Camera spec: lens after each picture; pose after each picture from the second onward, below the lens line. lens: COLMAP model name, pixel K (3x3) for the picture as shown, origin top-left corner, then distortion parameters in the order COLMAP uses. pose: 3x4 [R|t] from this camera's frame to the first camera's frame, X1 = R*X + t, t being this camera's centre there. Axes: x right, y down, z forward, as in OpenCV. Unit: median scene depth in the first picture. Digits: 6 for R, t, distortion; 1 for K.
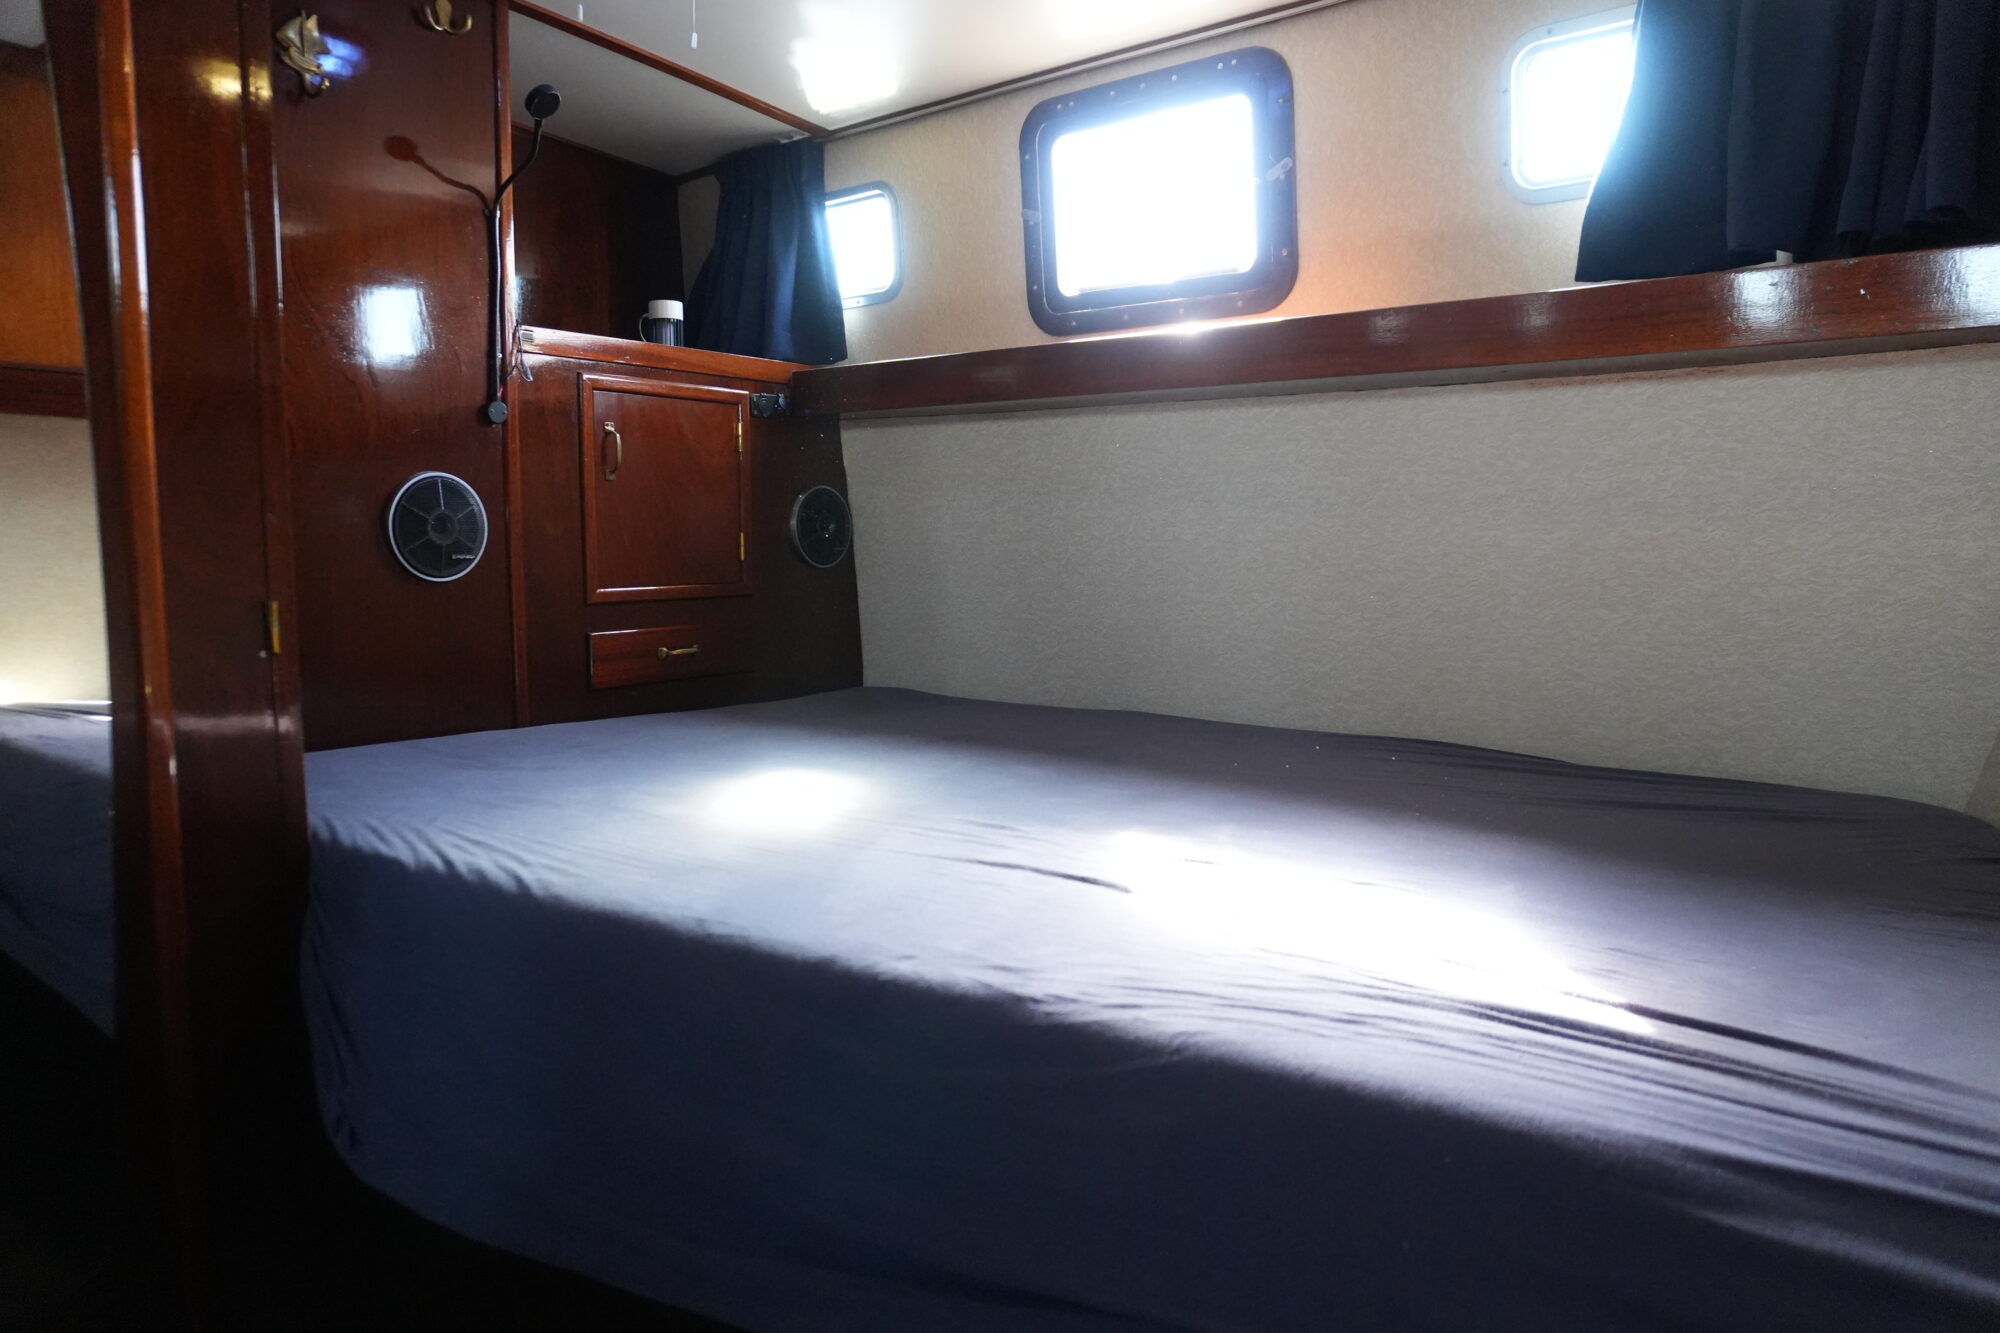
lens RADIAL K [[1352.7, 0, 994.4], [0, 1352.7, 666.8], [0, 0, 1]] dist [-0.048460, 0.032779]
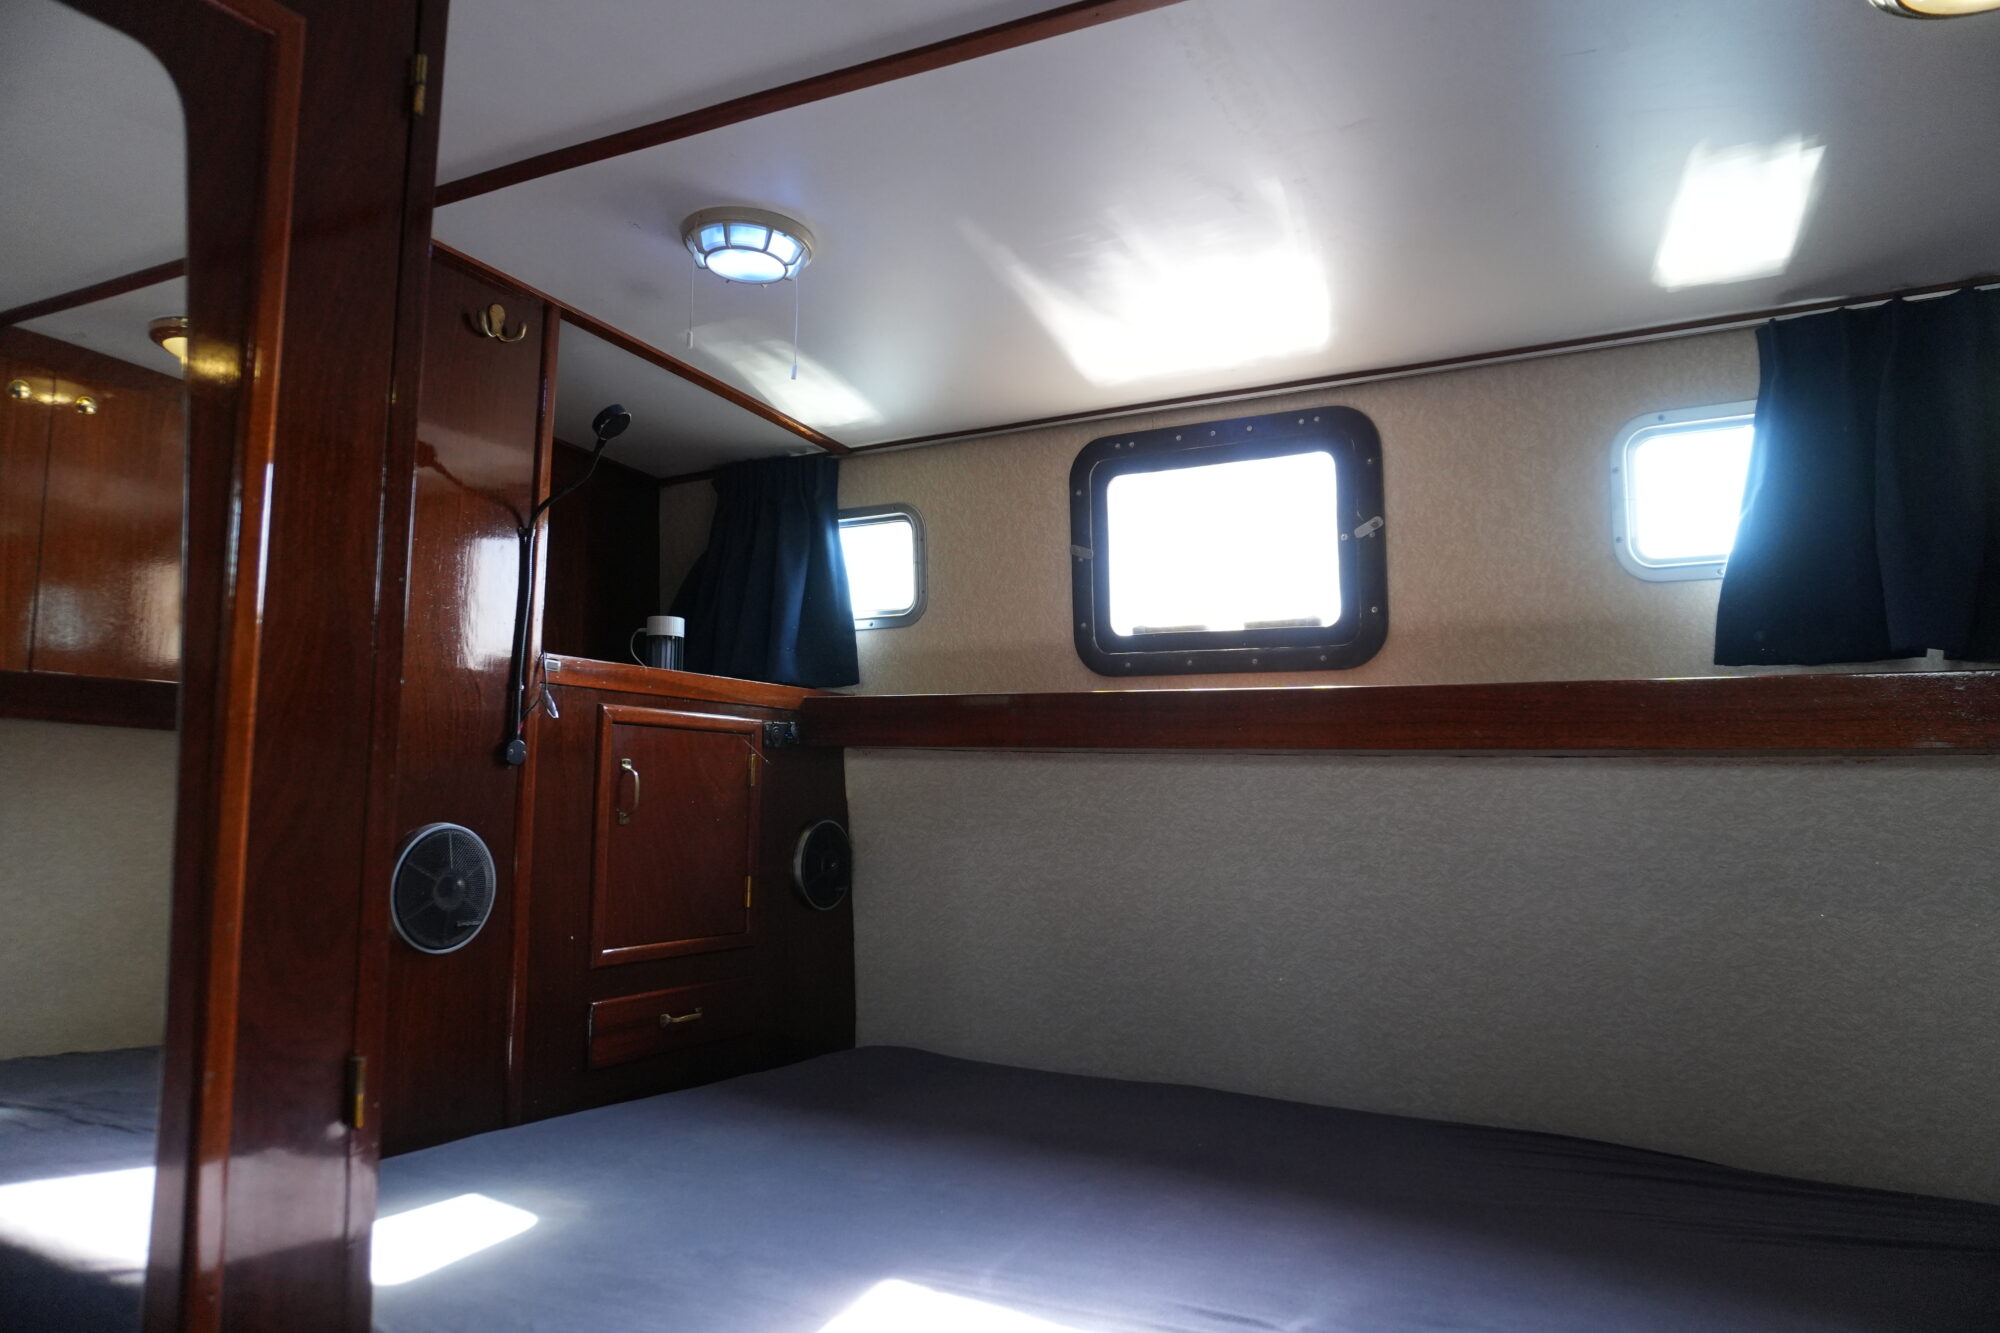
lens RADIAL K [[1352.7, 0, 994.4], [0, 1352.7, 666.8], [0, 0, 1]] dist [-0.048460, 0.032779]
pose [[0.990479, 0.032025, 0.133884, -0.177203], [-0.005838, 0.981460, -0.191581, -0.077070], [-0.137537, 0.188975, 0.972302, 0.096931]]
